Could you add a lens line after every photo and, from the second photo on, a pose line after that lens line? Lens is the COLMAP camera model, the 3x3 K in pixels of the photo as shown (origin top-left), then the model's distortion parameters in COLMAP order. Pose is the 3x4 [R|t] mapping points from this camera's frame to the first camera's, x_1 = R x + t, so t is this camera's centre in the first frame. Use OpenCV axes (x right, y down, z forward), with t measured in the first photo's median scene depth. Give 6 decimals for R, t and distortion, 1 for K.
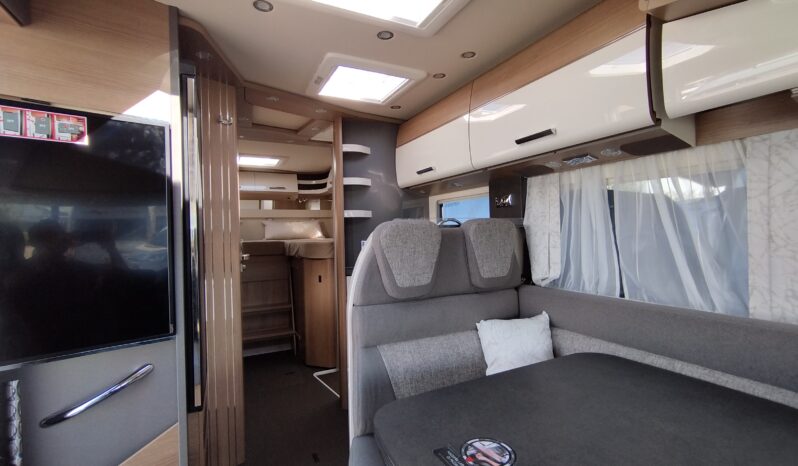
lens RADIAL K [[362.3, 0, 396.8], [0, 362.3, 232.1], [0, 0, 1]] dist [0.000755, -0.000083]
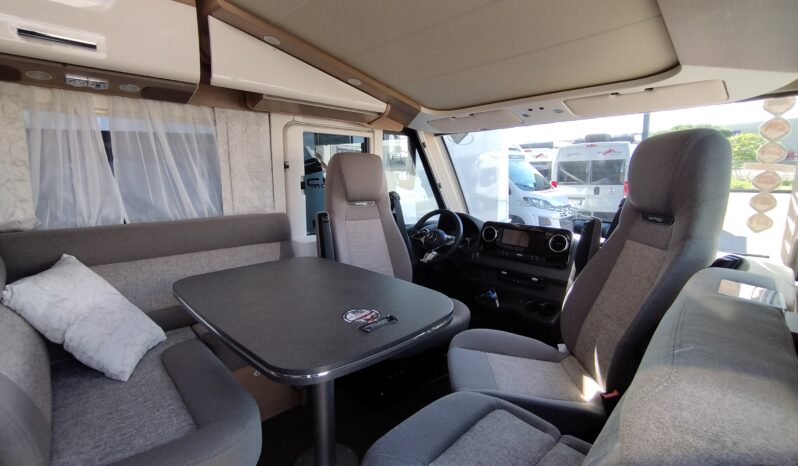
lens RADIAL K [[362.3, 0, 396.8], [0, 362.3, 232.1], [0, 0, 1]] dist [0.000755, -0.000083]
pose [[-0.298841, -0.123458, 0.946283, -0.690792], [0.008221, 0.991227, 0.131918, 0.067896], [-0.954268, 0.047201, -0.295204, 0.553518]]
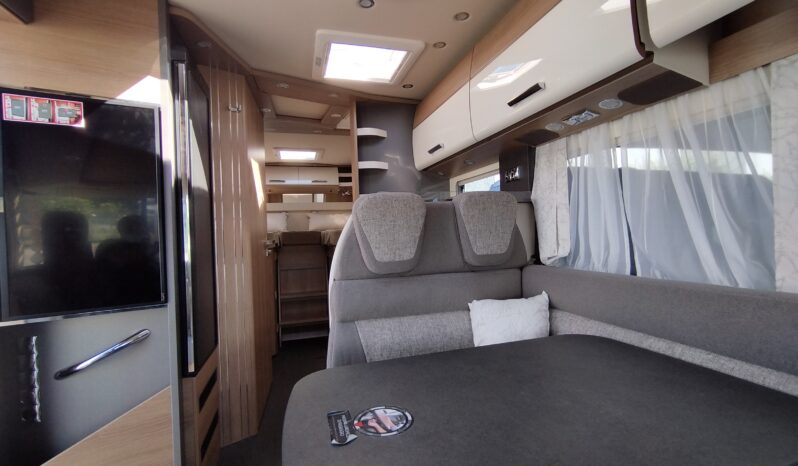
lens RADIAL K [[362.1, 0, 397.3], [0, 362.1, 231.0], [0, 0, 1]] dist [0.000402, 0.000153]
pose [[0.984050, -0.010880, -0.177562, 0.232304], [0.011347, 0.999934, 0.001615, 0.070823], [0.177532, -0.003604, 0.984108, 0.061768]]
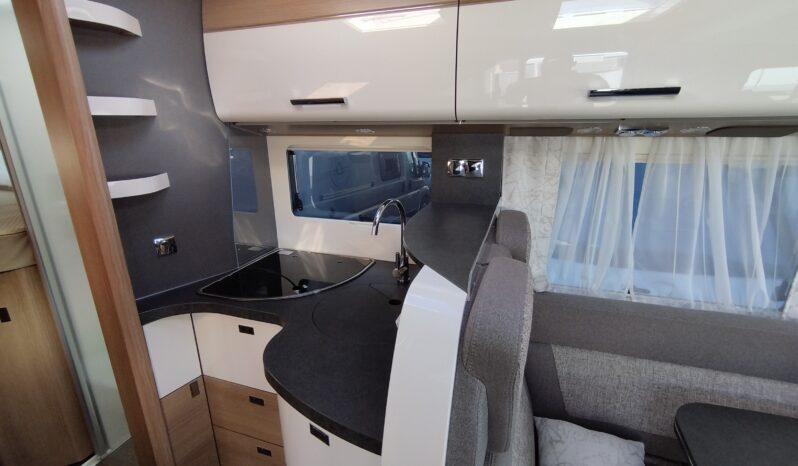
lens RADIAL K [[362.1, 0, 397.3], [0, 362.1, 231.0], [0, 0, 1]] dist [0.000402, 0.000153]
pose [[0.705241, -0.187390, 0.683754, -0.355129], [-0.005615, 0.962930, 0.269693, -0.207864], [-0.708945, -0.194038, 0.678046, 0.854748]]
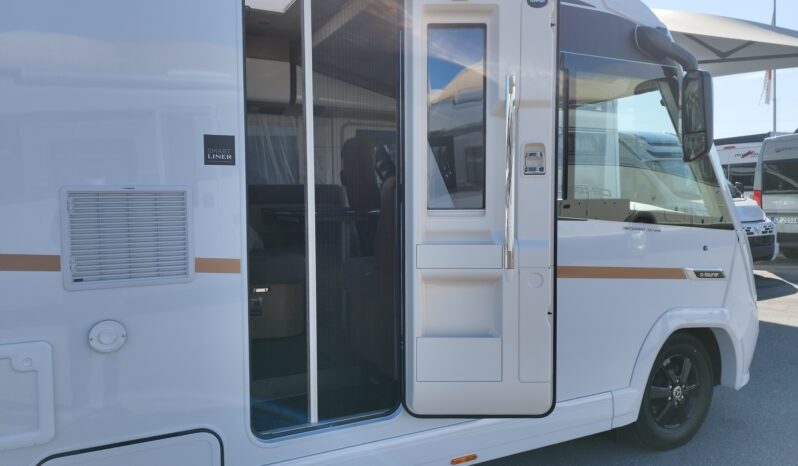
lens RADIAL K [[530.9, 0, 399.0], [0, 530.9, 233.0], [0, 0, 1]] dist [0.004184, 0.000997]
pose [[0.024090, -0.043771, 0.998751, -2.171031], [0.004431, 0.999036, 0.043677, 0.313998], [-0.999700, 0.003373, 0.024261, 0.142878]]
